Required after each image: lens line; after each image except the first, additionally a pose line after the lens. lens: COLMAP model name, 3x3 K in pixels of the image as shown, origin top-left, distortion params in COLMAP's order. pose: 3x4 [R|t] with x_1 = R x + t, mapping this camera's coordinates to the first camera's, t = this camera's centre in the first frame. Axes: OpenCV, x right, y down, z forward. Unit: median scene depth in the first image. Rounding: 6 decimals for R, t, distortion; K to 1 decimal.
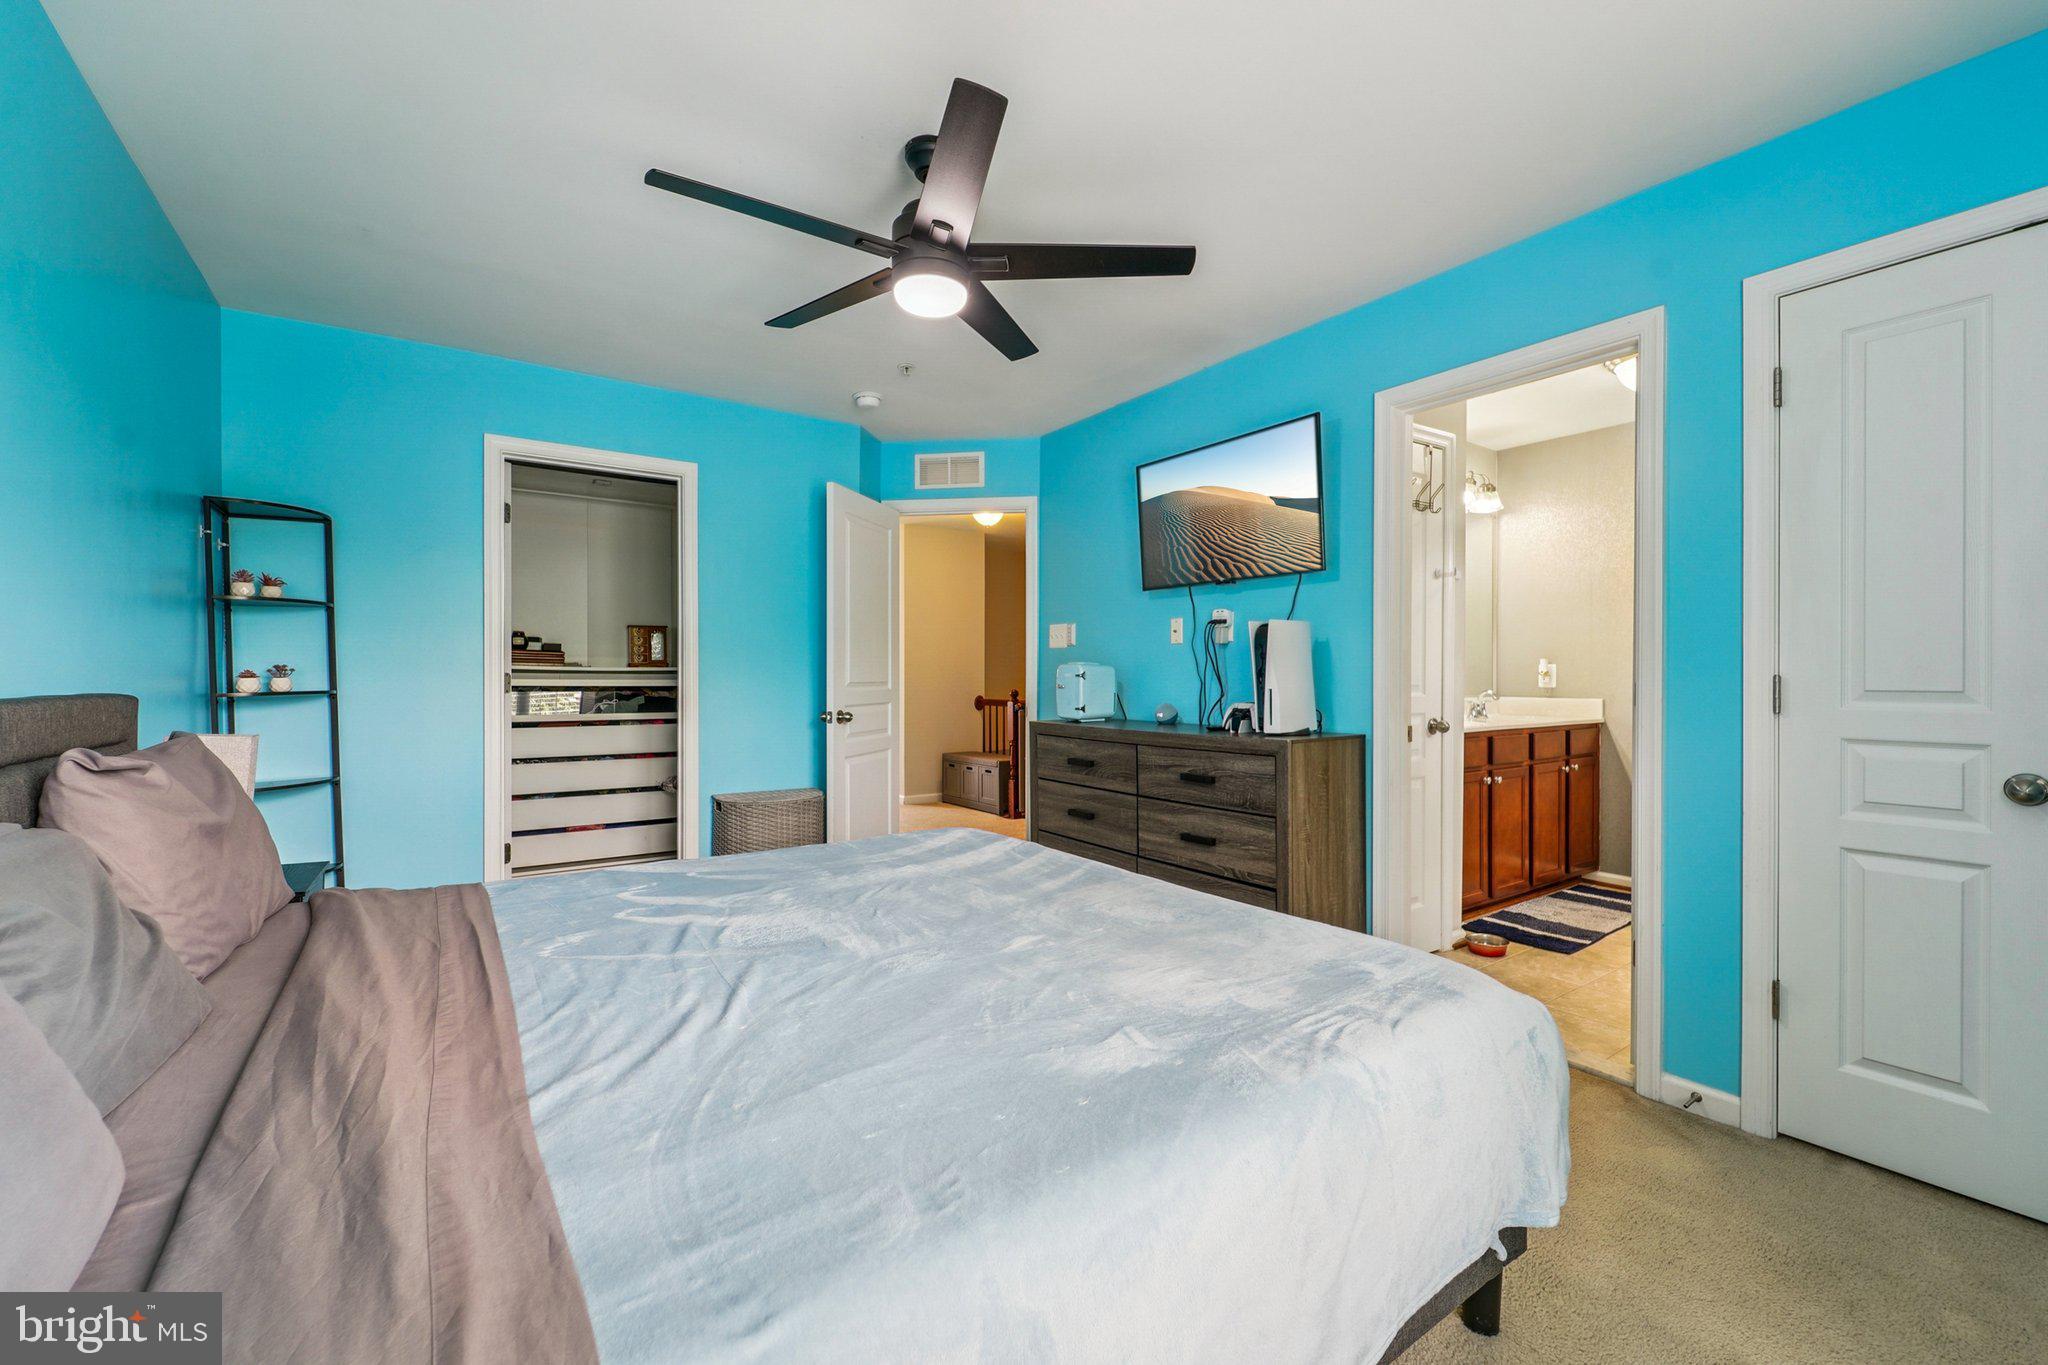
lens RADIAL K [[839.8, 0, 1024.6], [0, 839.8, 680.2], [0, 0, 1]] dist [0.001005, -0.001084]
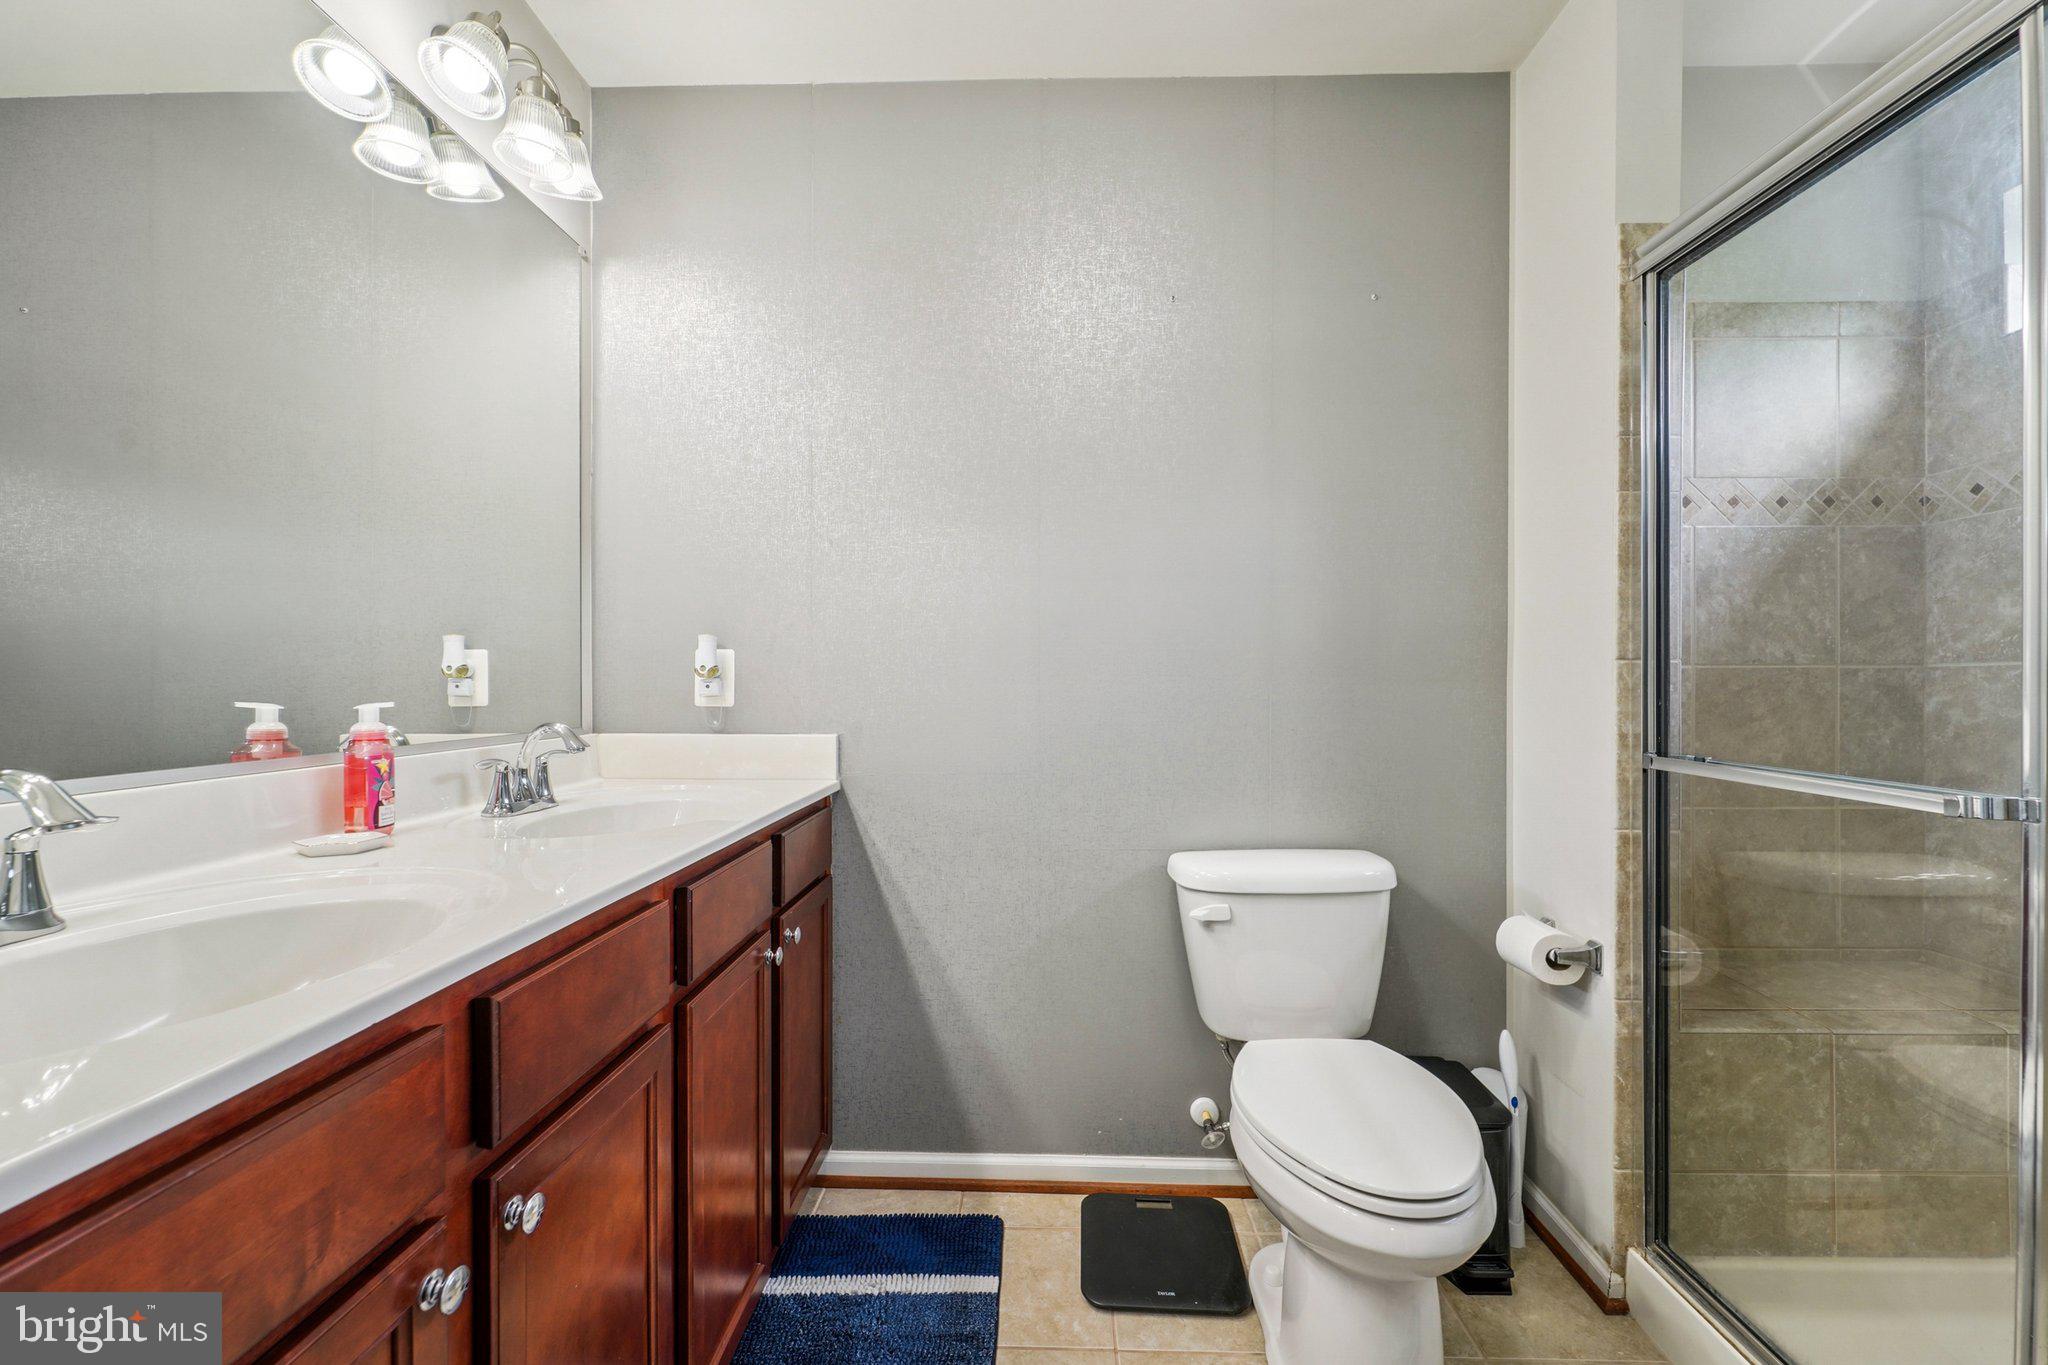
lens RADIAL K [[839.8, 0, 1024.7], [0, 839.8, 689.9], [0, 0, 1]] dist [0.001005, -0.001084]
pose [[0.592613, 0.000229, 0.805487, 0.391992], [0.001472, 0.999998, -0.001367, 0.001337], [-0.805486, 0.001996, 0.592612, 0.651180]]
